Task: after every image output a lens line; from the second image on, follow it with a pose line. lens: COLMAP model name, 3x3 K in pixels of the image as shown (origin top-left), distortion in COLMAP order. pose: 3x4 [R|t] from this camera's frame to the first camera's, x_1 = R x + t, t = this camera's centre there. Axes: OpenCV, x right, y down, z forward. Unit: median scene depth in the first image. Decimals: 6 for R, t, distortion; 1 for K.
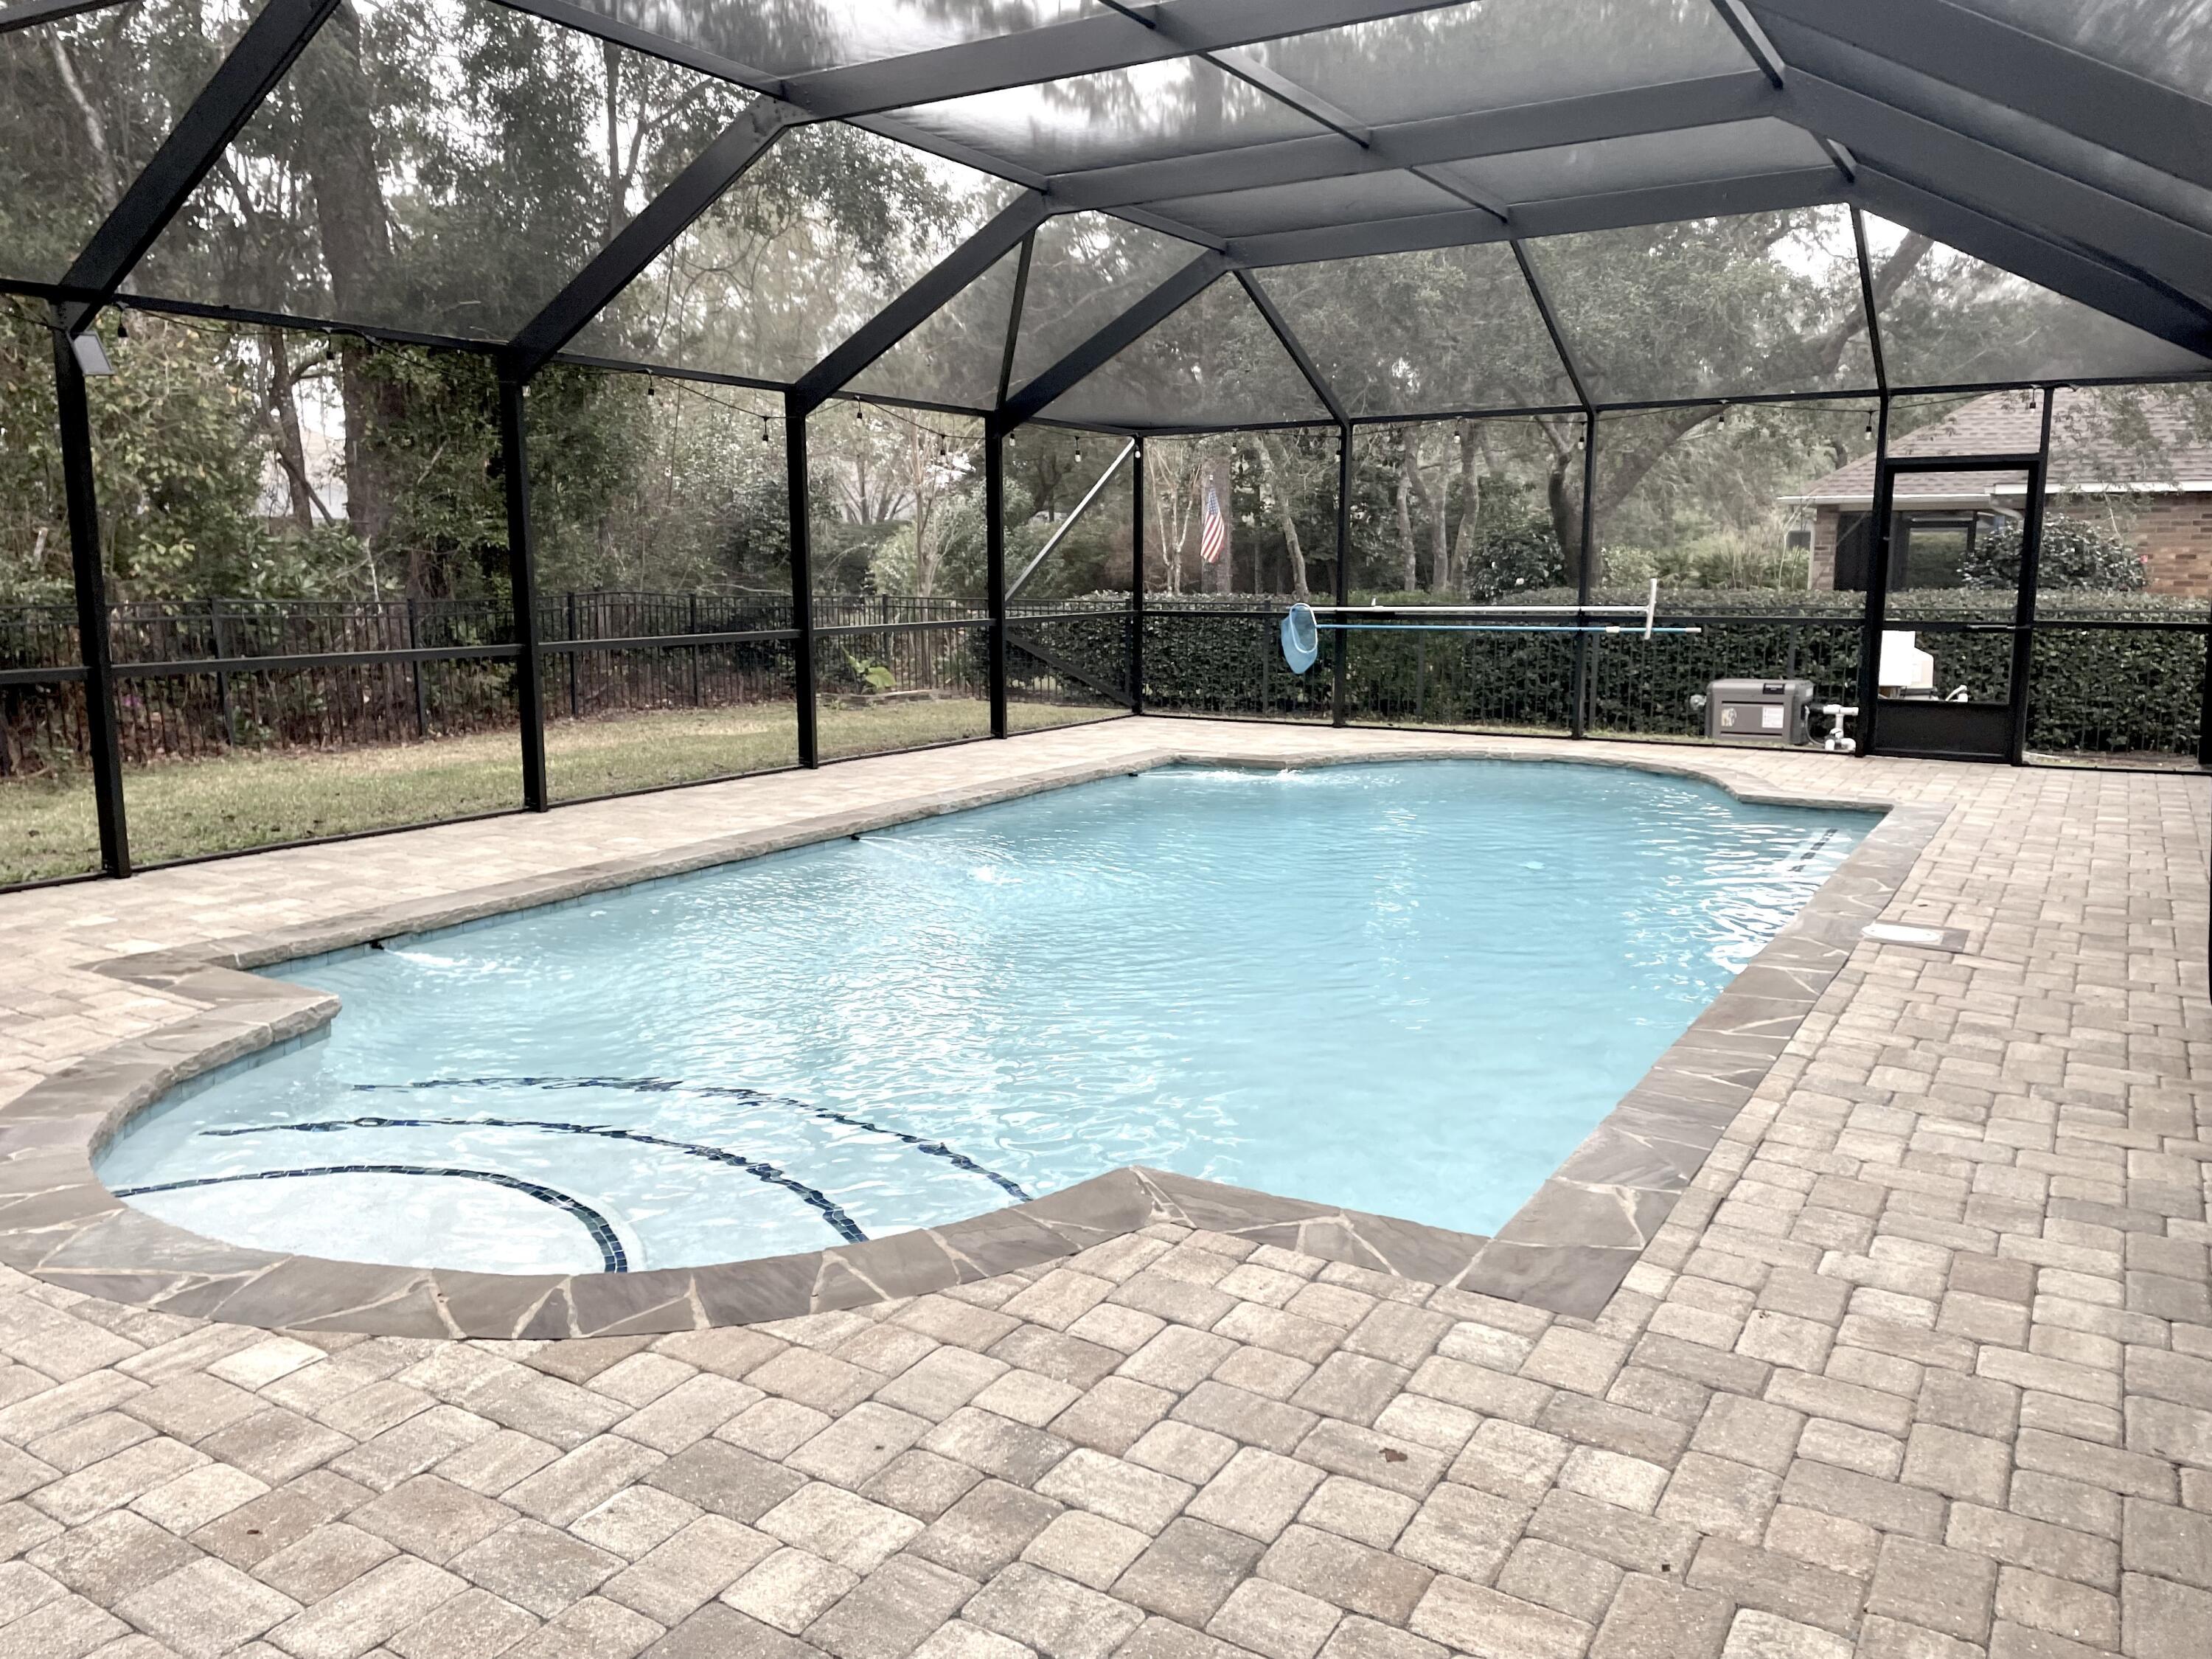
lens RADIAL K [[1639.3, 0, 1106.0], [0, 1639.3, 829.5], [0, 0, 1]] dist [0.101708, -0.141588]
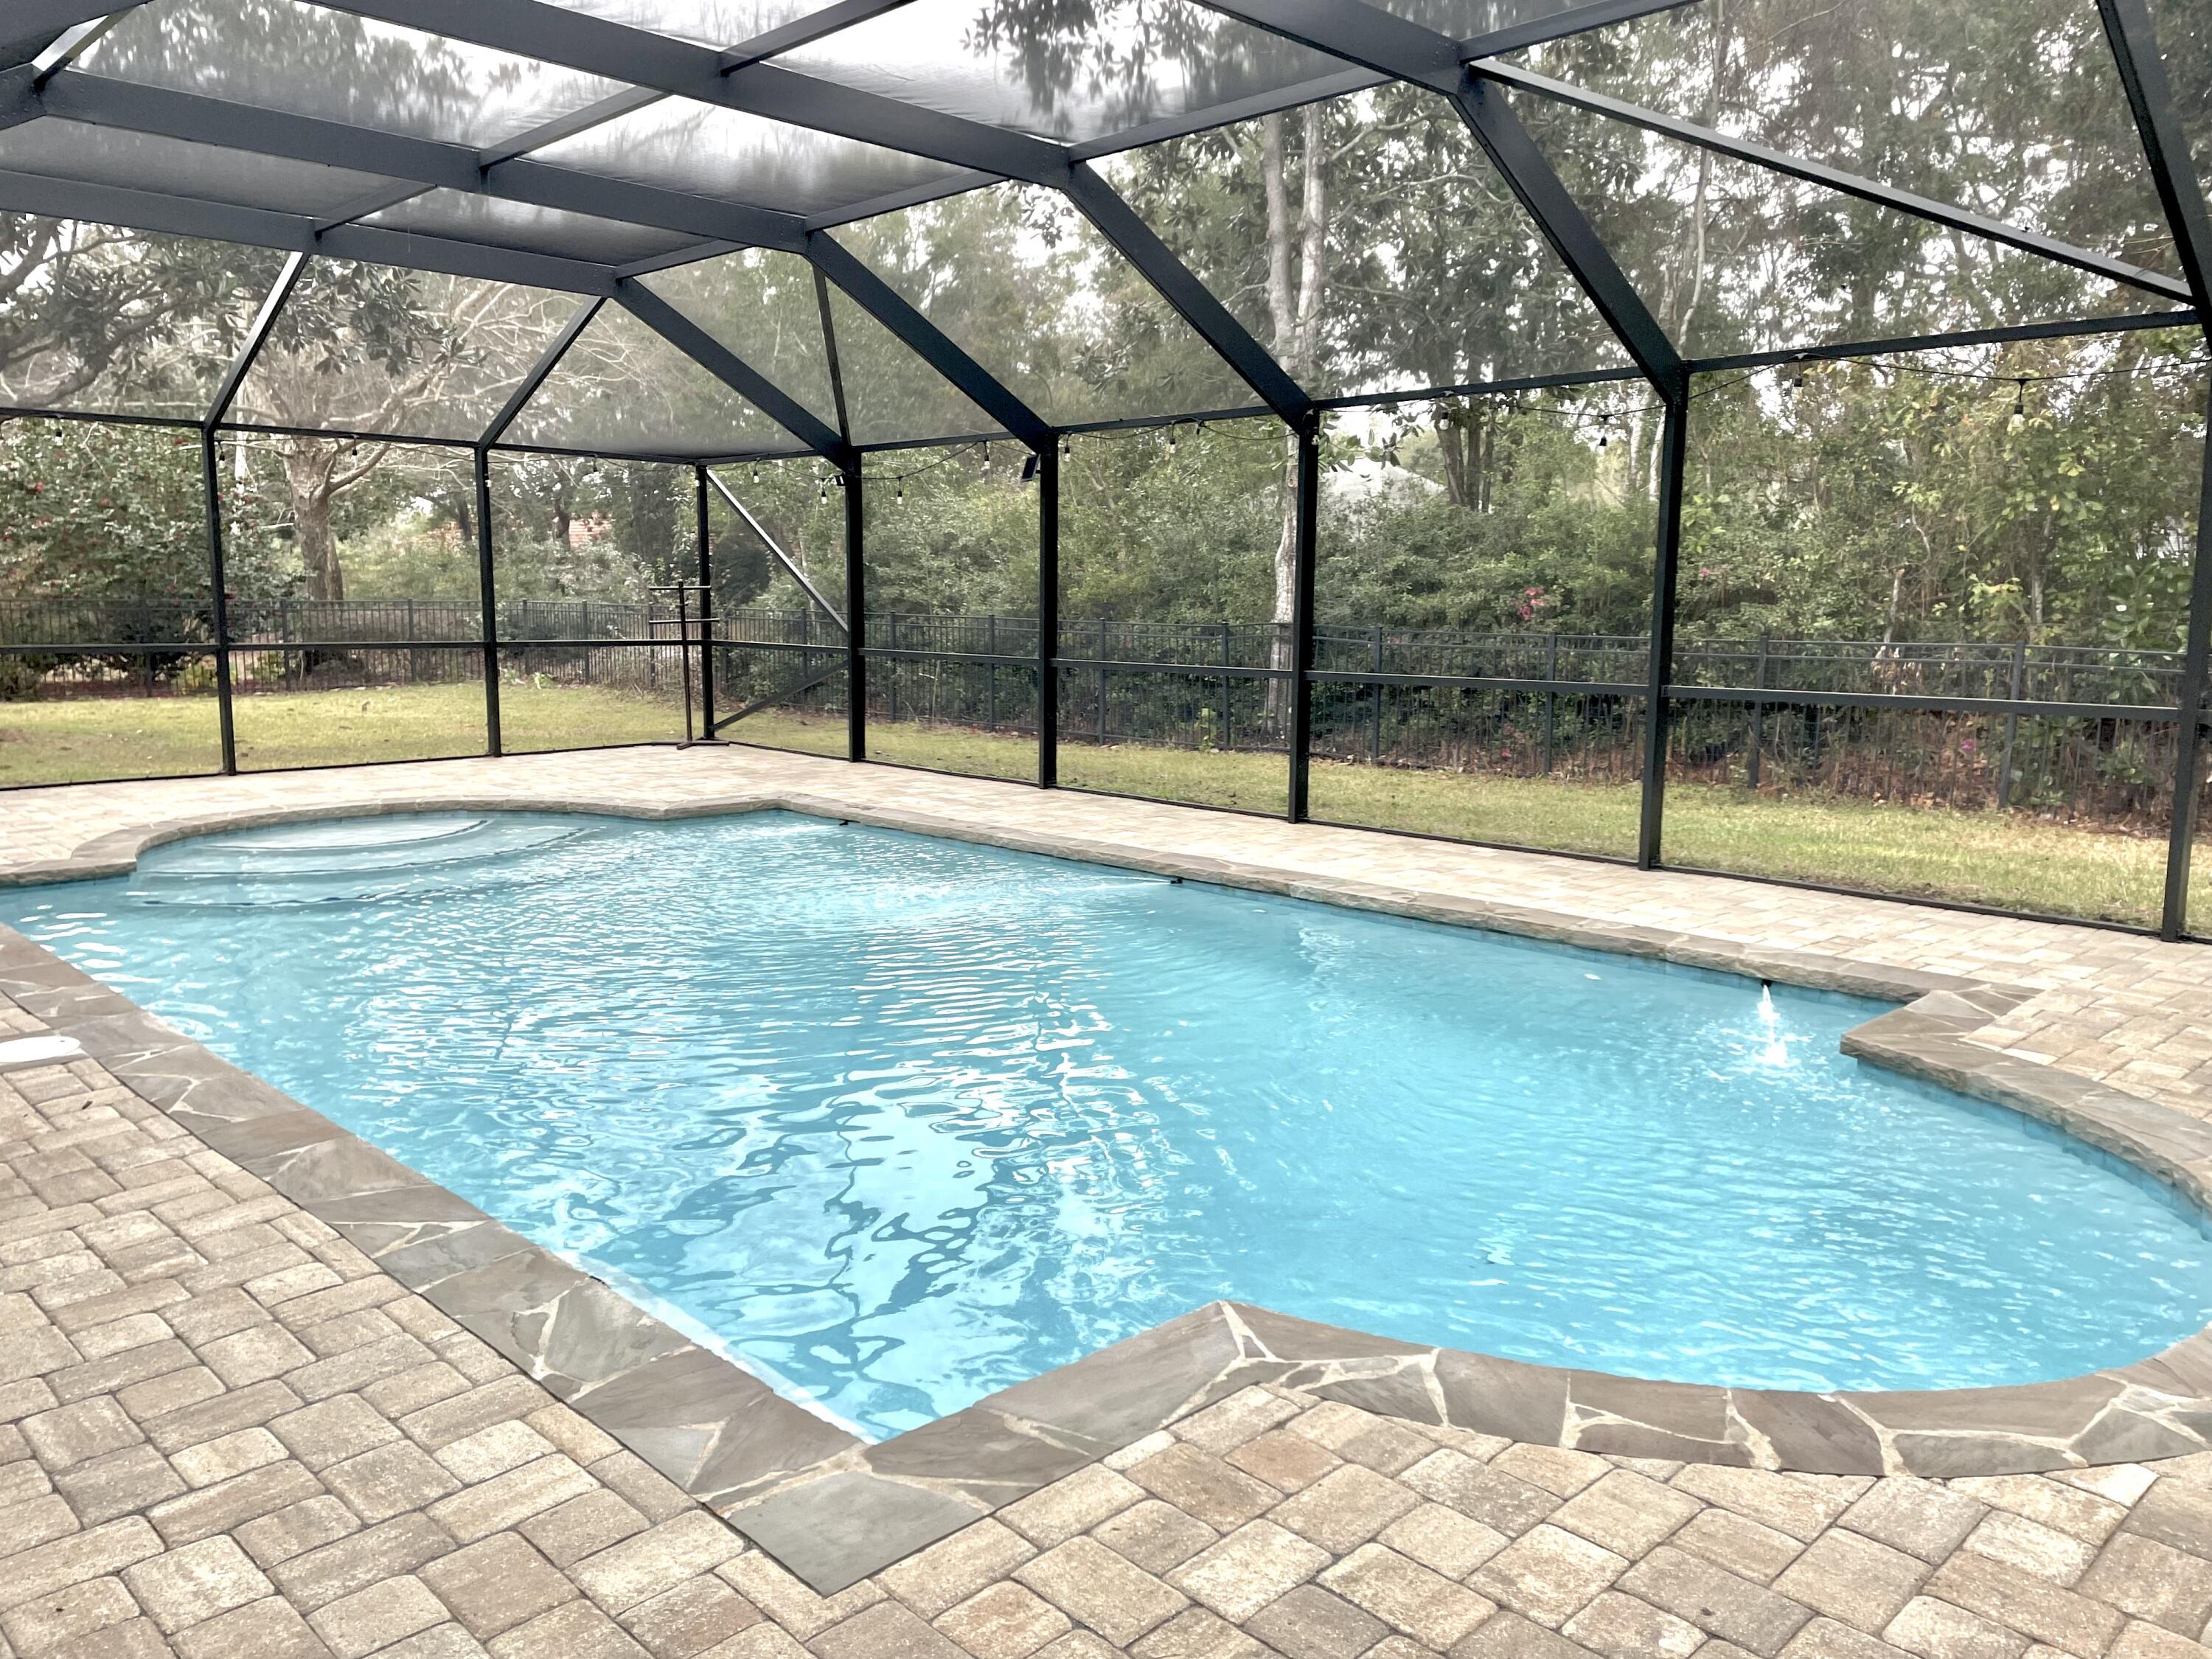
lens RADIAL K [[1639.3, 0, 1106.0], [0, 1639.3, 829.5], [0, 0, 1]] dist [0.101708, -0.141588]
pose [[-0.237624, 0.148865, -0.959882, 0.789306], [-0.160157, 0.968658, 0.189873, -0.204721], [0.958063, 0.198850, -0.206334, 1.105403]]
